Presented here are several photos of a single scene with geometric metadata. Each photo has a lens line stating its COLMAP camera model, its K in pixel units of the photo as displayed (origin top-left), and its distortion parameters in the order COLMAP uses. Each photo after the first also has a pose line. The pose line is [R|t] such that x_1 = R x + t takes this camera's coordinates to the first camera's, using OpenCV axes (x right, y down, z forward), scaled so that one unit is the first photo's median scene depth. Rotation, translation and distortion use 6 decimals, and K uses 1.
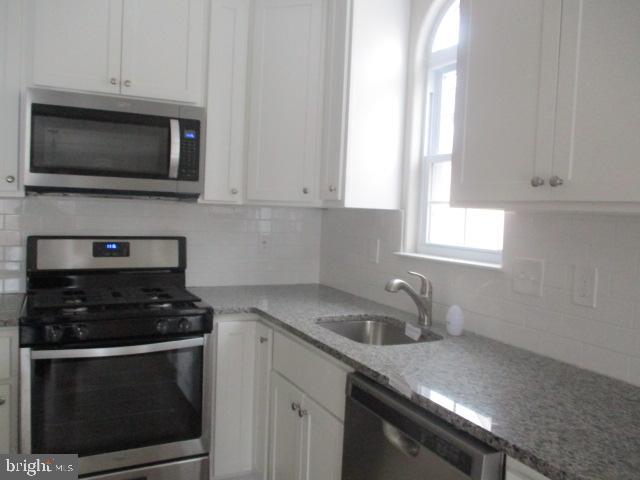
lens RADIAL K [[538.7, 0, 304.0], [0, 538.7, 227.7], [0, 0, 1]] dist [-0.014625, -0.000549]
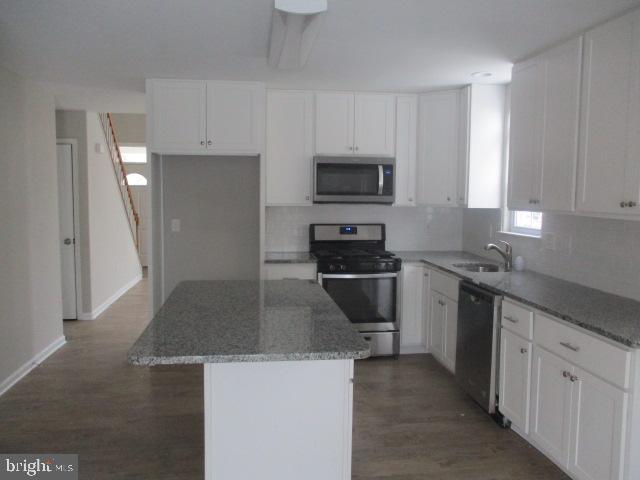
lens RADIAL K [[538.7, 0, 304.0], [0, 538.7, 227.7], [0, 0, 1]] dist [-0.014625, -0.000549]
pose [[0.947660, -0.005776, -0.319230, 0.128815], [0.014165, 0.999612, 0.023963, -0.021256], [0.318968, -0.027231, 0.947374, -1.000925]]
